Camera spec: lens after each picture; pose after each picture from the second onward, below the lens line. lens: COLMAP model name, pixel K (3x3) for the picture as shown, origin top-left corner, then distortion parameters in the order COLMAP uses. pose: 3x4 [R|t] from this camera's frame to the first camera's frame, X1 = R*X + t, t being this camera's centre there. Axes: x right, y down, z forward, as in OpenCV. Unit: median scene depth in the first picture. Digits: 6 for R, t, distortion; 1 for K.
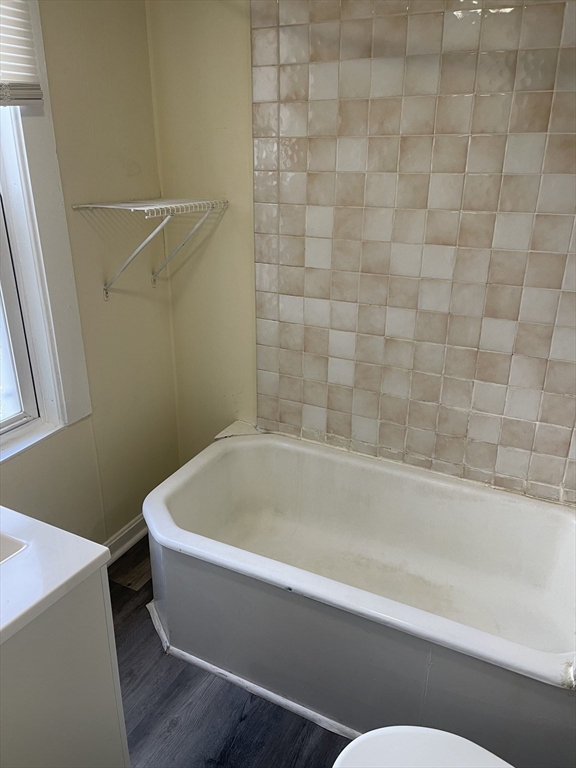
lens RADIAL K [[587.3, 0, 286.7], [0, 587.3, 385.6], [0, 0, 1]] dist [0.059718, -0.076942]
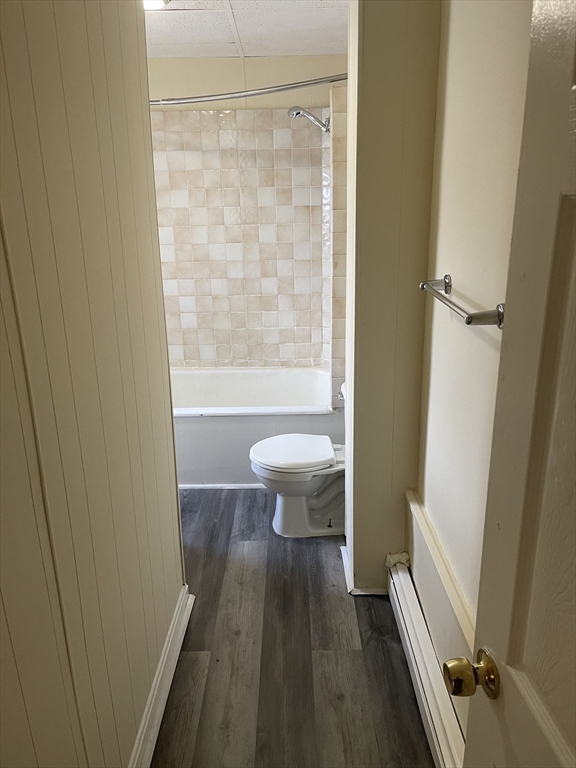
lens RADIAL K [[587.3, 0, 294.4], [0, 587.3, 382.2], [0, 0, 1]] dist [0.059718, -0.076942]
pose [[0.886822, -0.160116, 0.433485, -0.470534], [0.192675, 0.980743, -0.031917, 0.307001], [-0.420027, 0.111826, 0.900595, -0.768748]]
